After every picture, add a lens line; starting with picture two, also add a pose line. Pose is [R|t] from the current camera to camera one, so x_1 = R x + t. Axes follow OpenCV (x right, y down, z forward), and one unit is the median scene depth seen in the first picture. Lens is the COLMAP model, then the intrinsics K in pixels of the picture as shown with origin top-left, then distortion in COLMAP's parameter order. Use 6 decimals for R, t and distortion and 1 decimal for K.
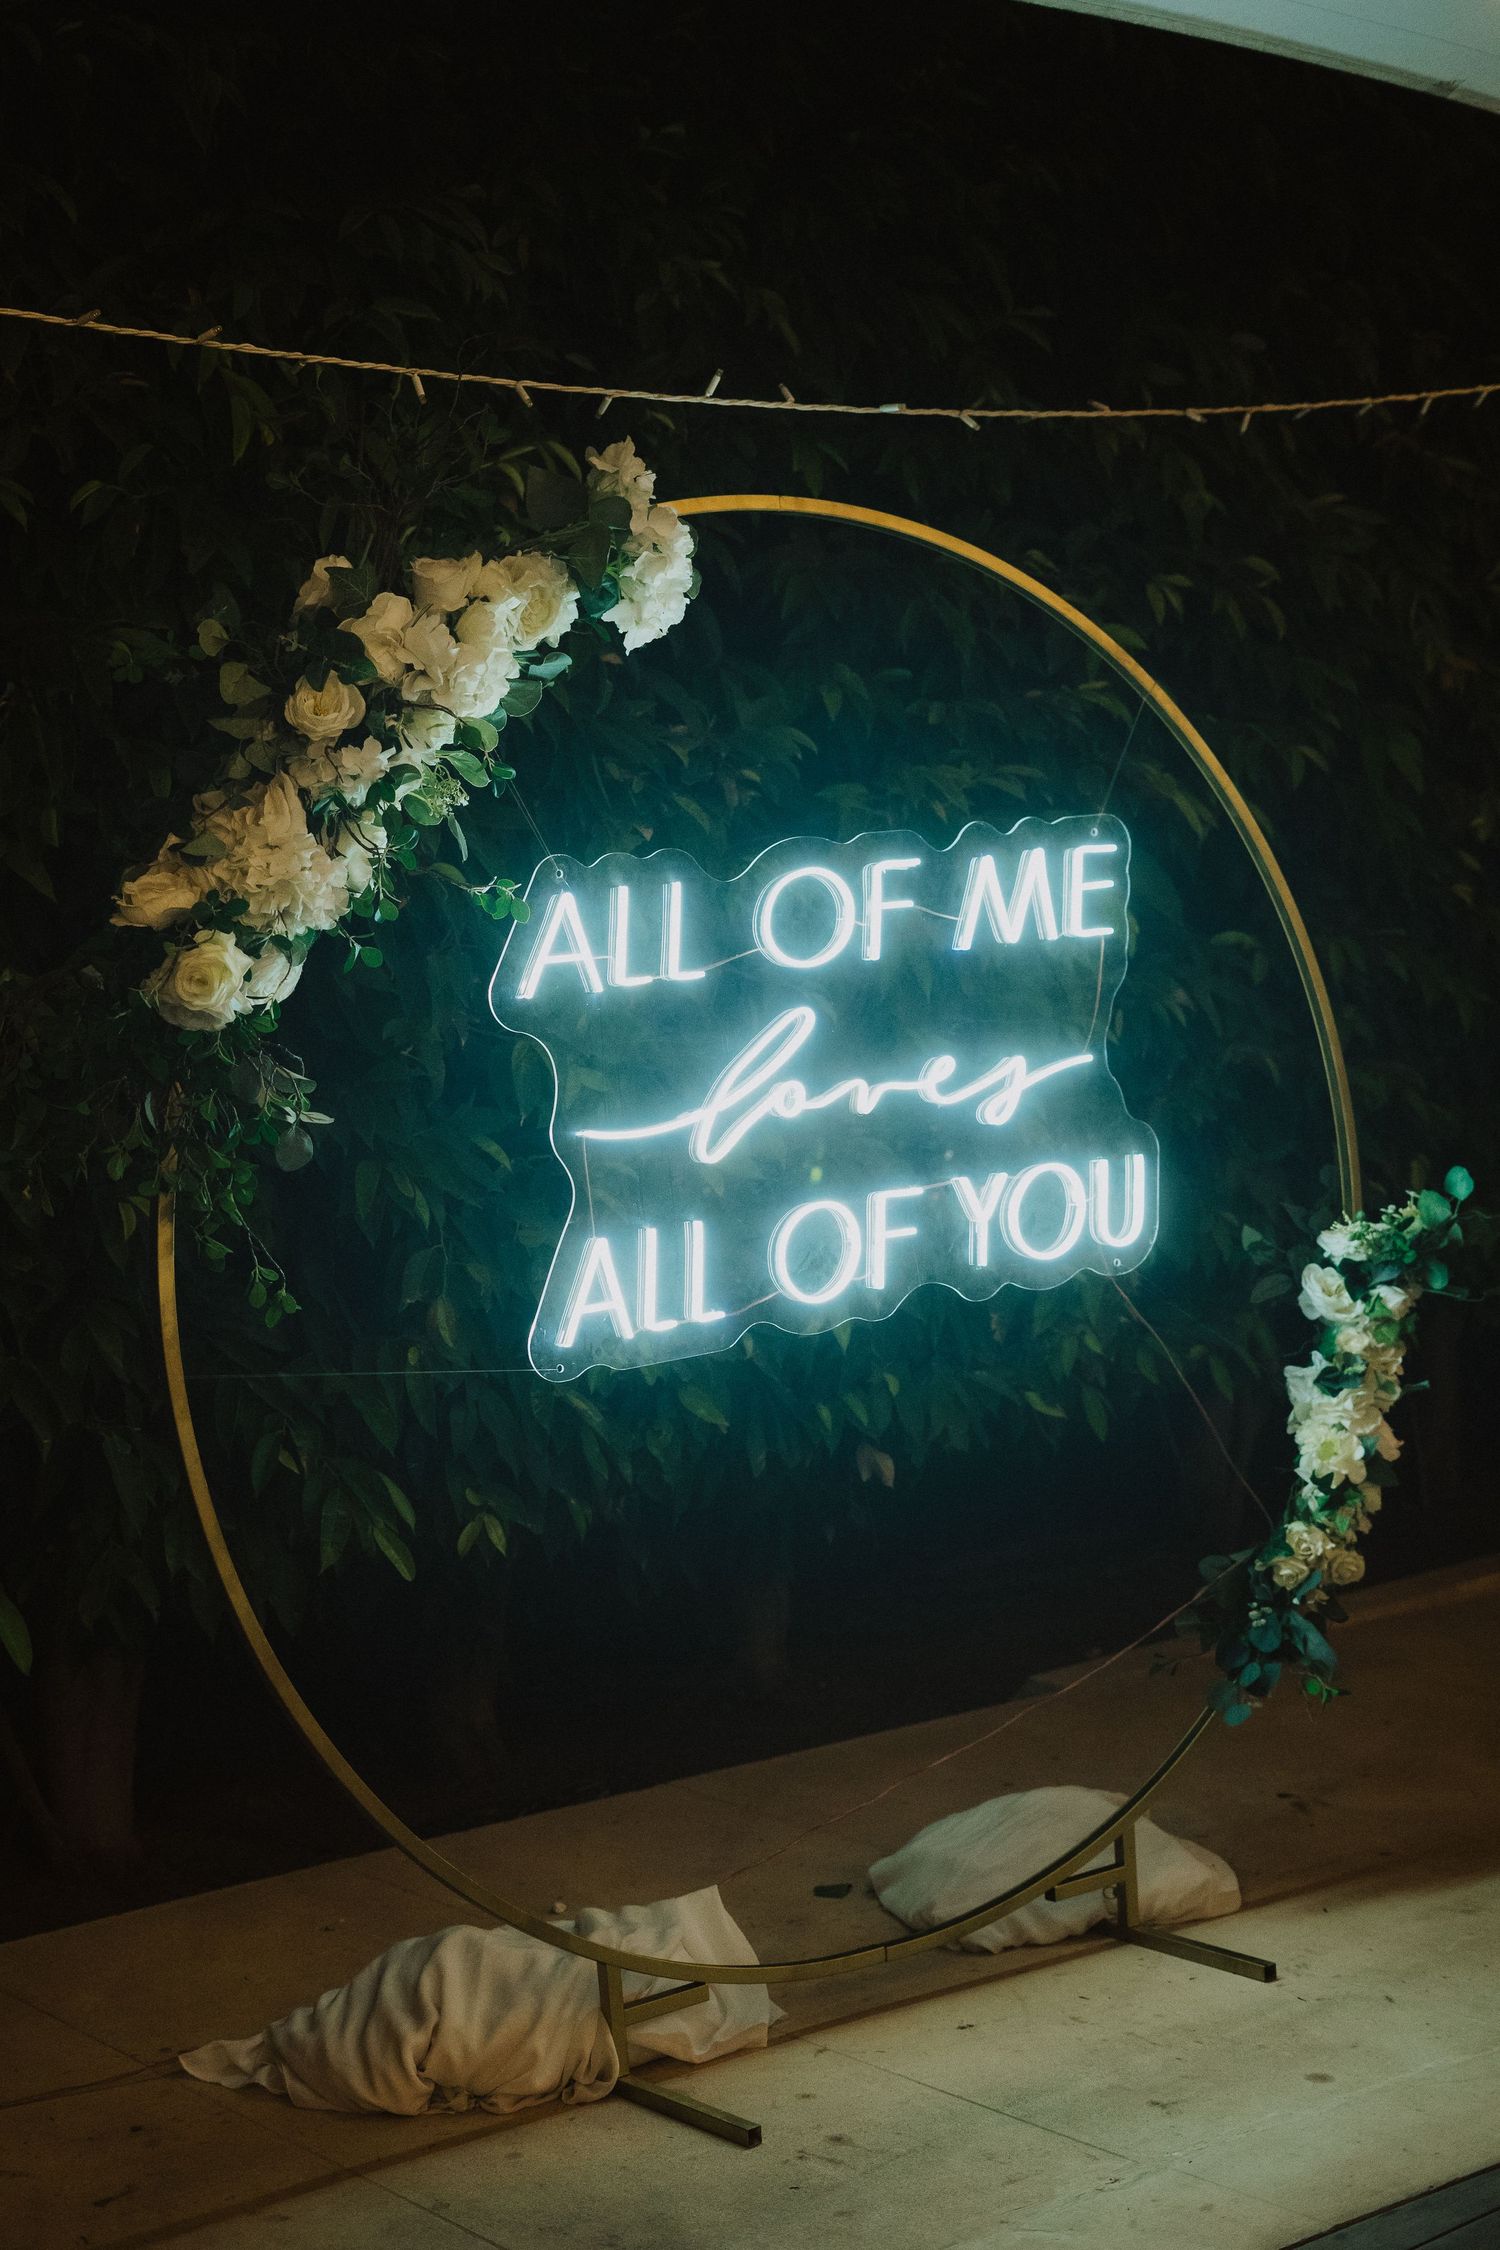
lens RADIAL K [[3315.9, 0, 739.1], [0, 3315.9, 1122.4], [0, 0, 1]] dist [-0.014454, -0.026692]
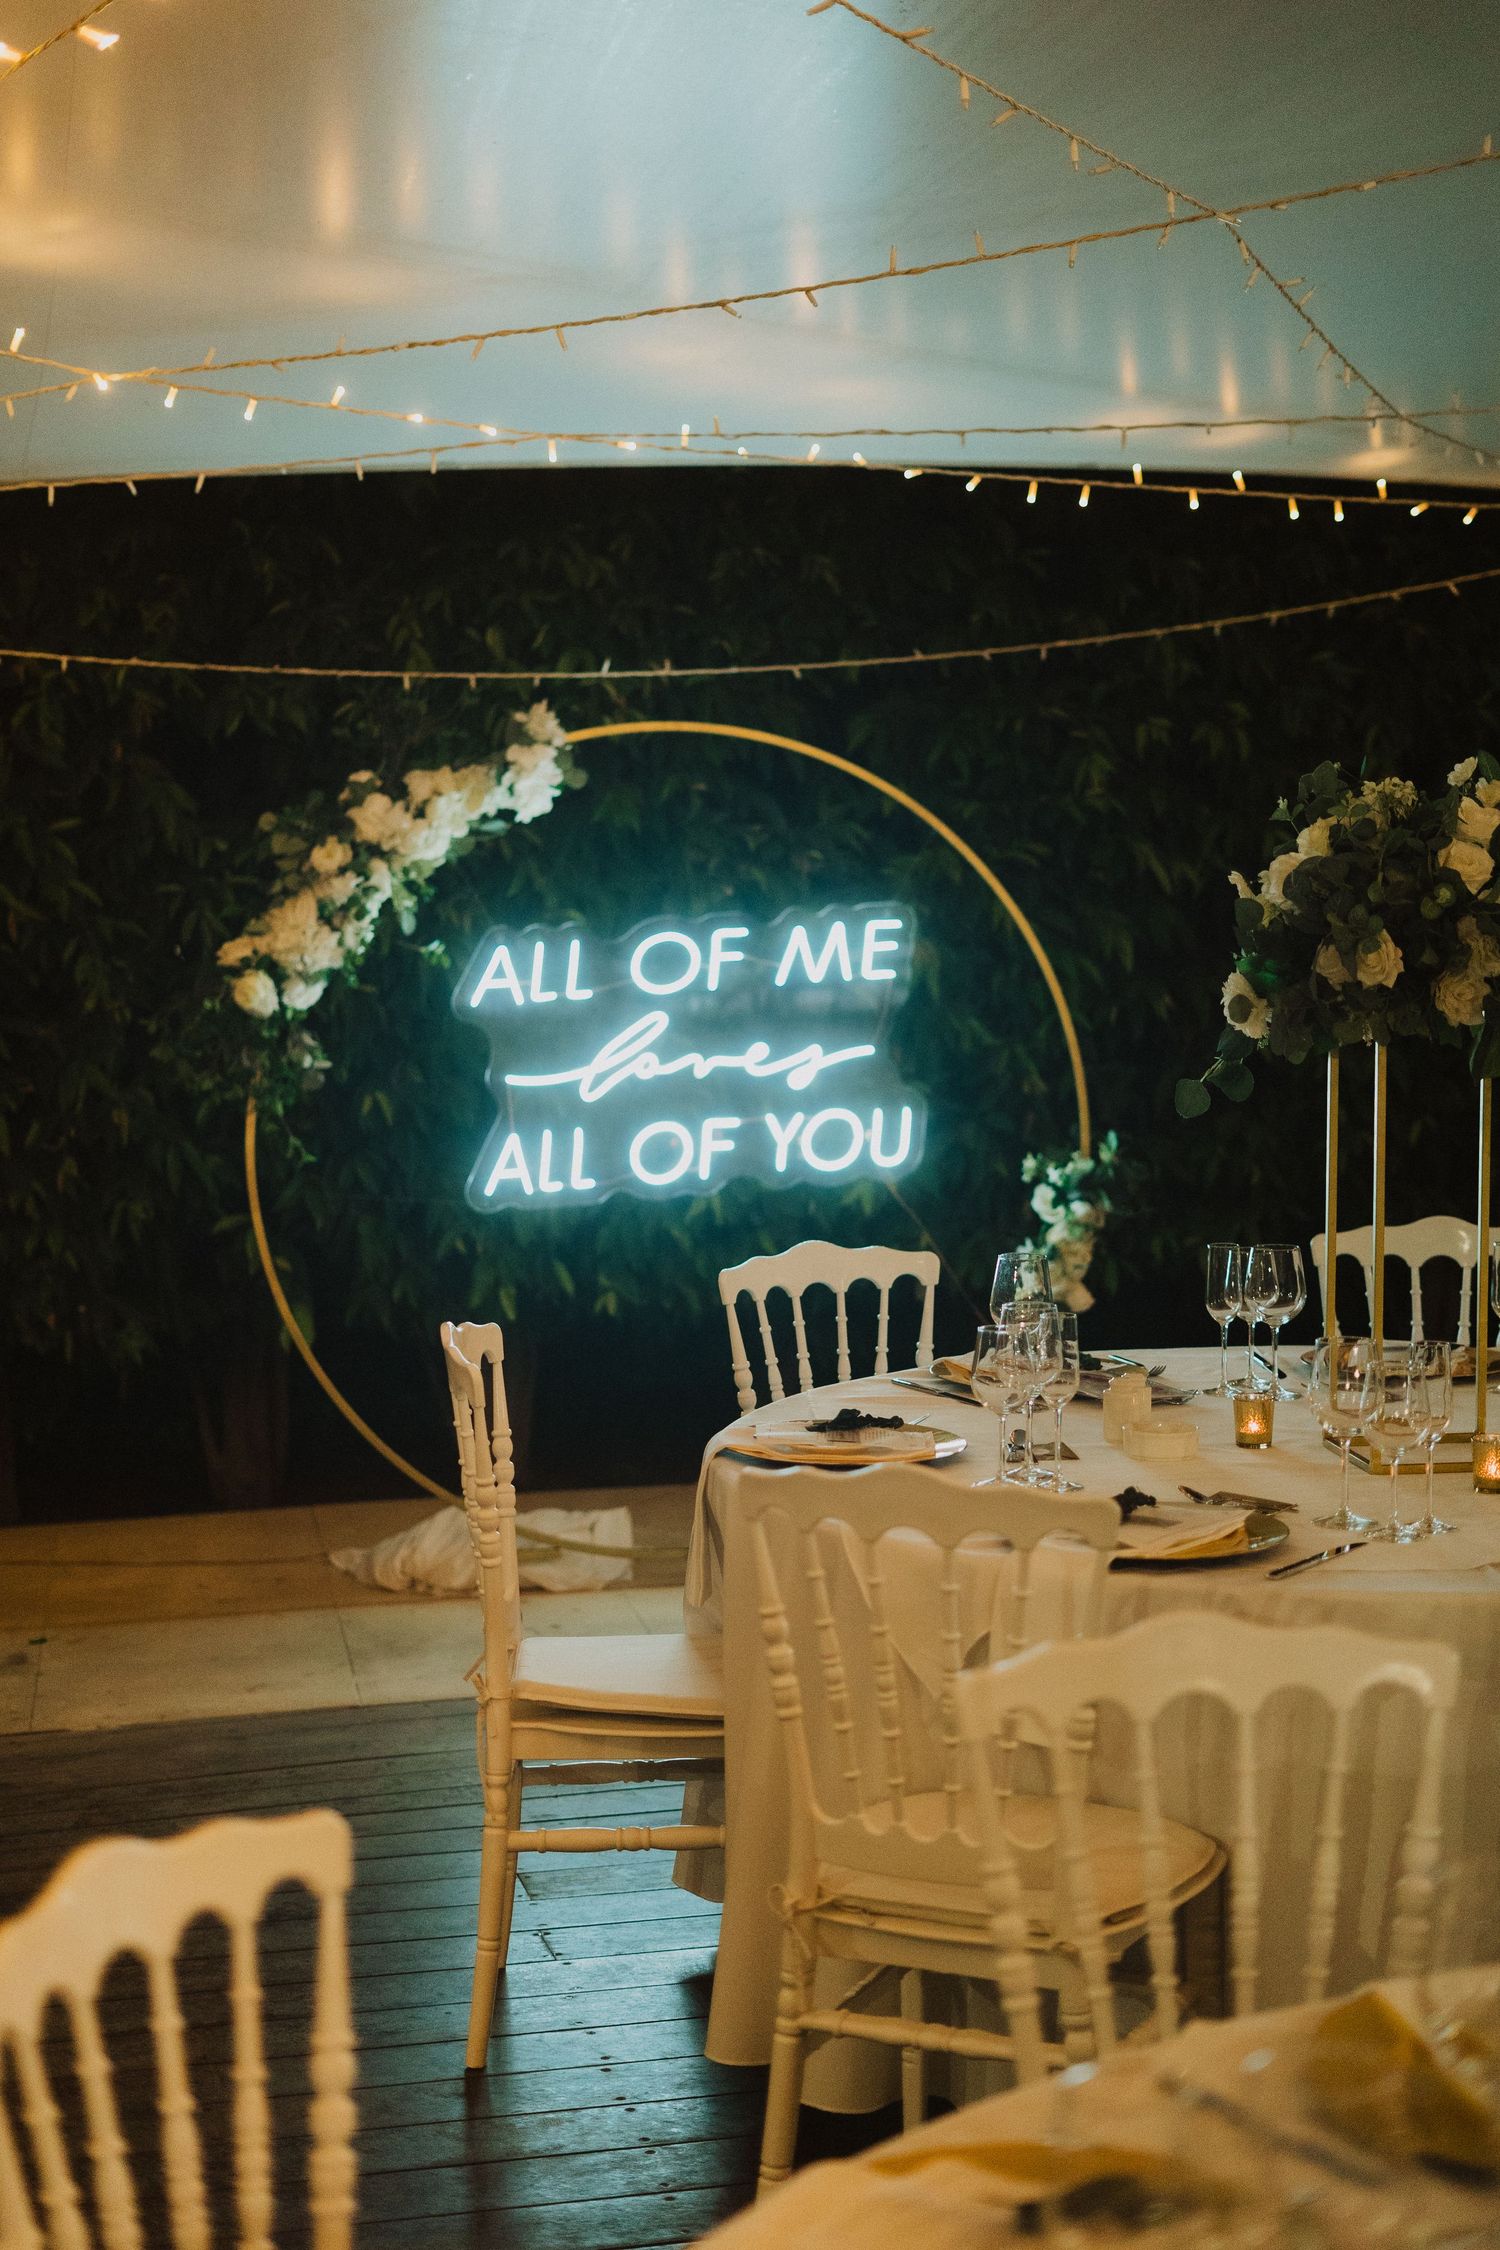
lens RADIAL K [[3315.9, 0, 739.1], [0, 3315.9, 1122.4], [0, 0, 1]] dist [-0.014454, -0.026692]
pose [[0.891137, 0.075580, -0.447395, 0.864730], [-0.051625, 0.996515, 0.065515, -0.096690], [0.450787, -0.035286, 0.891934, -0.565427]]
